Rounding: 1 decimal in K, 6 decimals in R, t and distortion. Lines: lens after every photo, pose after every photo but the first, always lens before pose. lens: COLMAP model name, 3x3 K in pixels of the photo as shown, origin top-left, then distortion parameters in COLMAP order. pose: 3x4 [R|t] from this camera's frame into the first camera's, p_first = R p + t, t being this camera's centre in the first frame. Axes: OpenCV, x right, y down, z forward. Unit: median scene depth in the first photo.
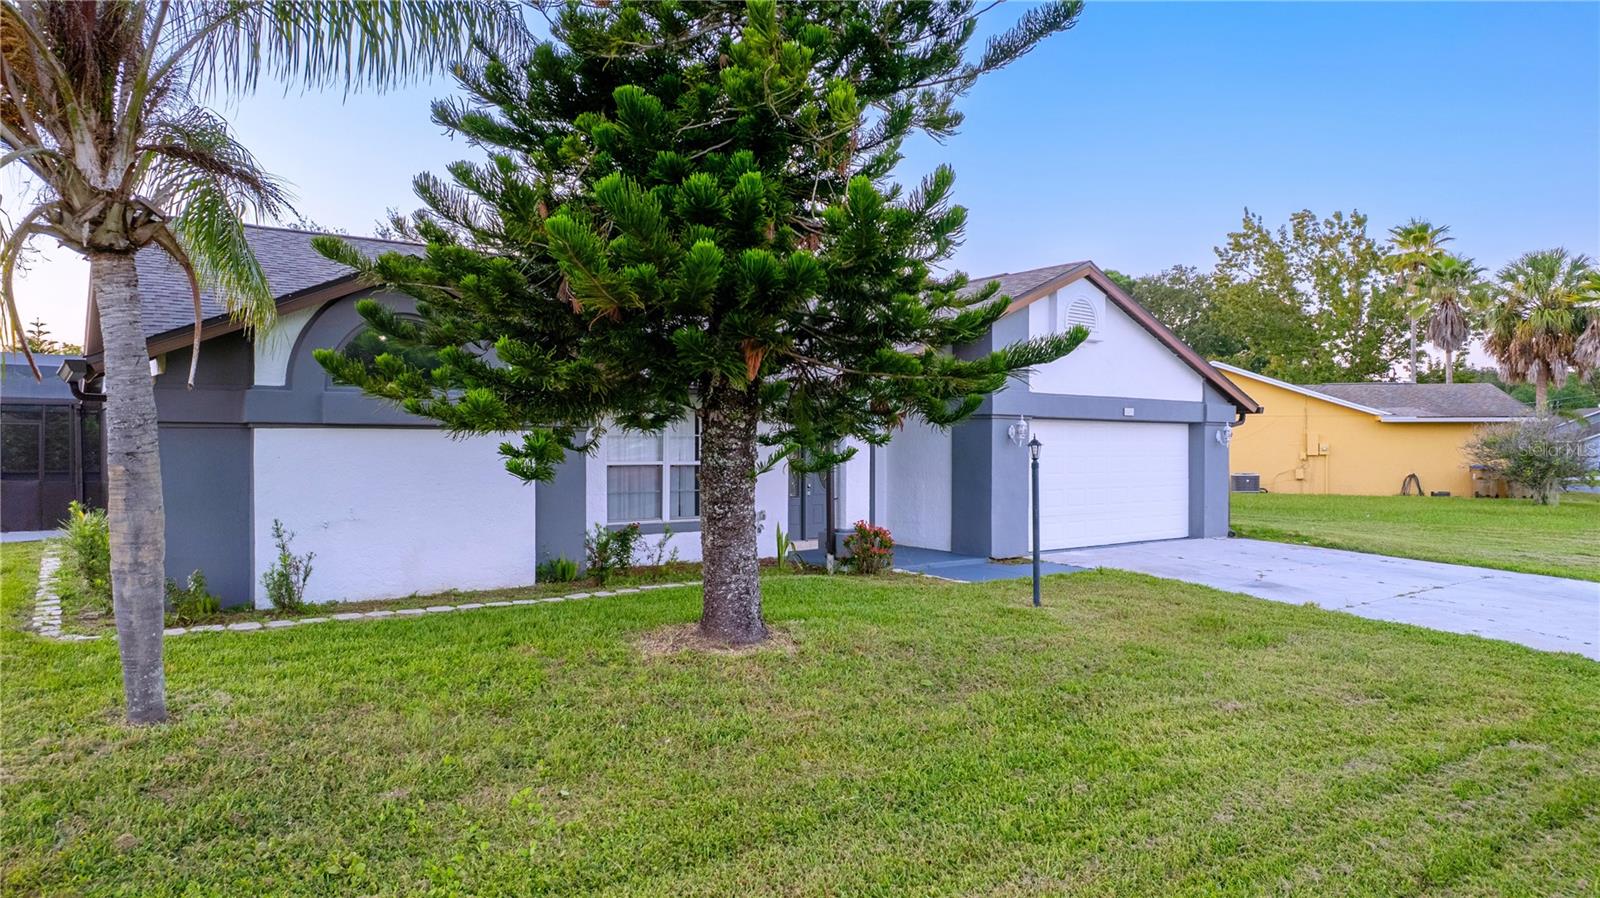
lens RADIAL K [[1016.2, 0, 800.0], [0, 1016.2, 449.0], [0, 0, 1]] dist [-0.069068, 0.052600]
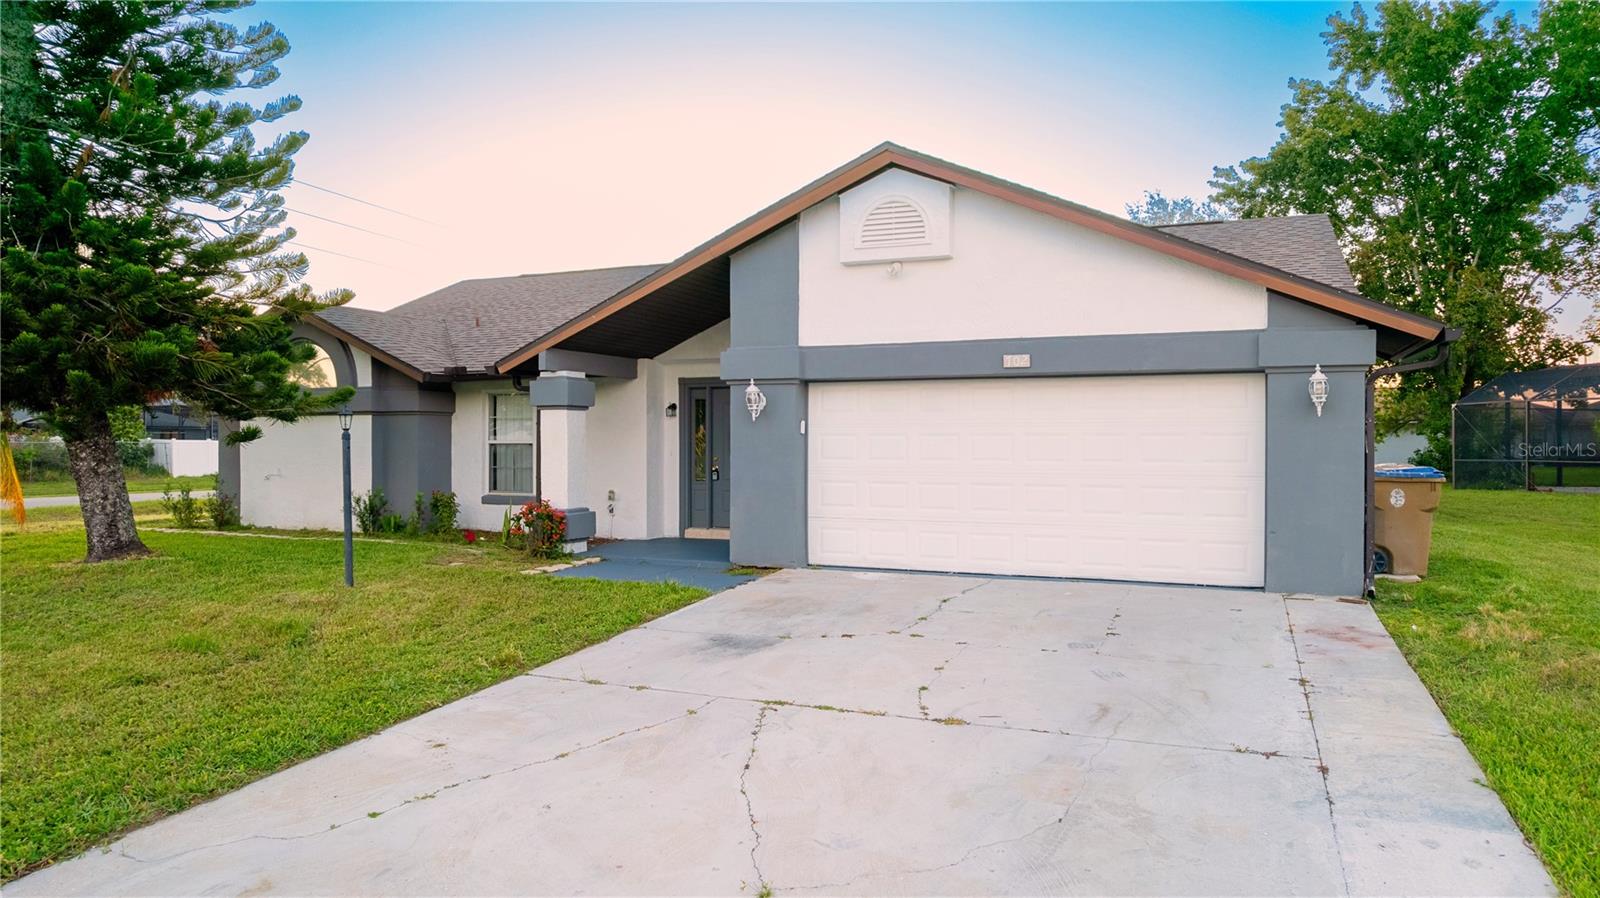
lens RADIAL K [[1016.2, 0, 800.0], [0, 1016.2, 449.0], [0, 0, 1]] dist [-0.069068, 0.052600]
pose [[0.488250, 0.000667, -0.872704, 0.972893], [-0.002088, 0.999998, -0.000404, 0.021369], [0.872701, 0.002019, 0.488250, 0.715870]]
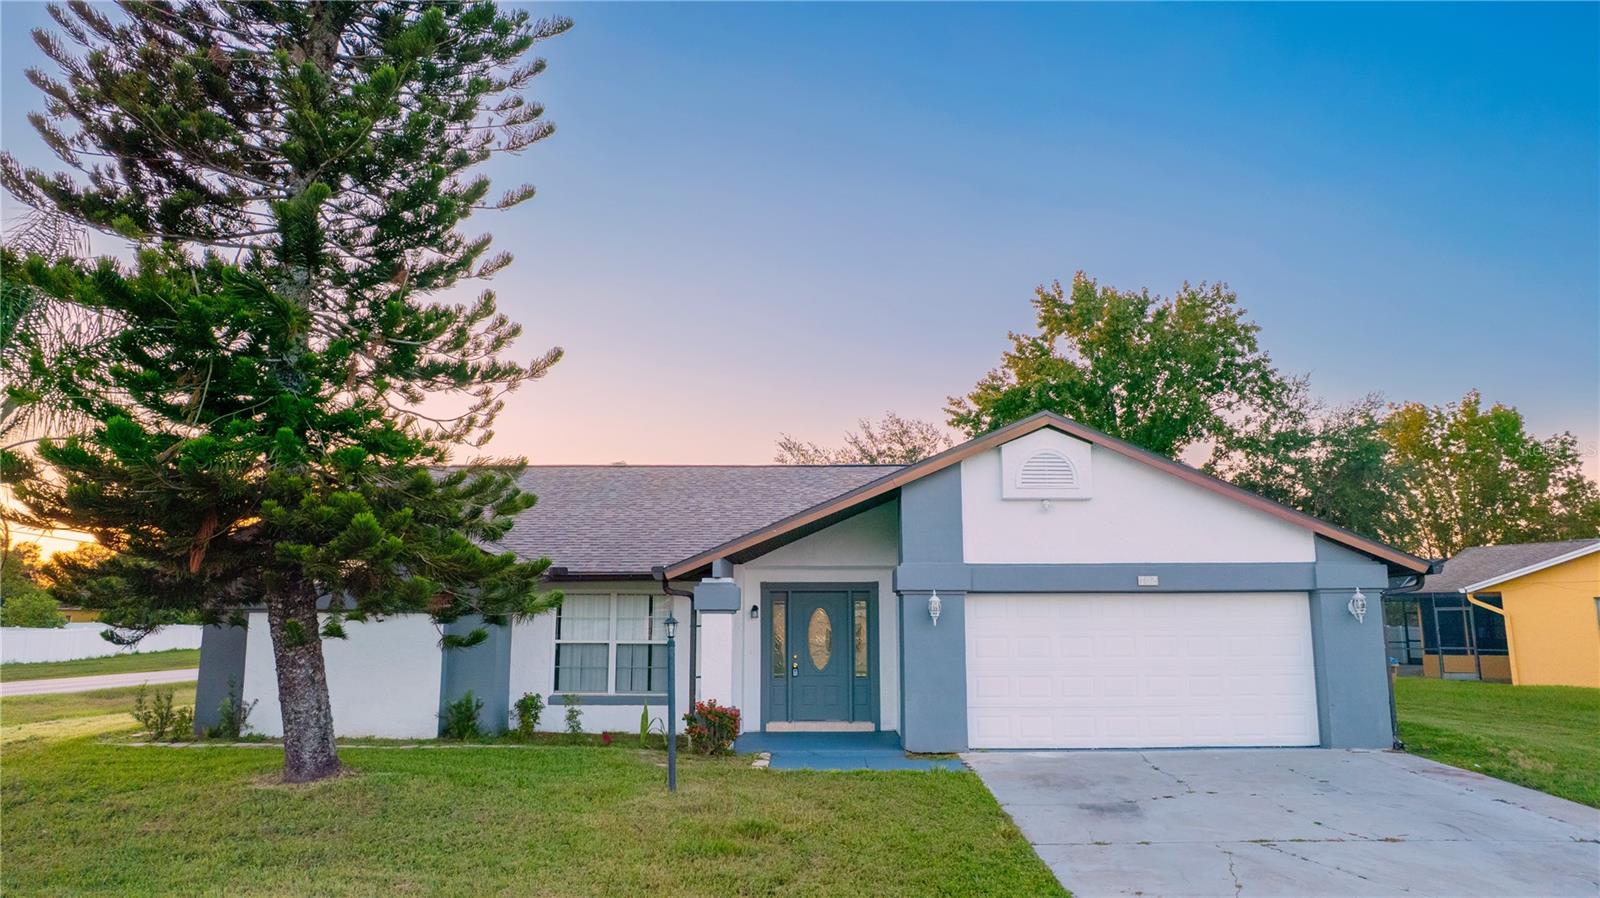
lens RADIAL K [[1016.2, 0, 800.0], [0, 1016.2, 449.0], [0, 0, 1]] dist [-0.069068, 0.052600]
pose [[0.785728, -0.111836, -0.608379, 0.745037], [0.001465, 0.983854, -0.178967, 0.005002], [0.618571, 0.139729, 0.773205, 0.227510]]
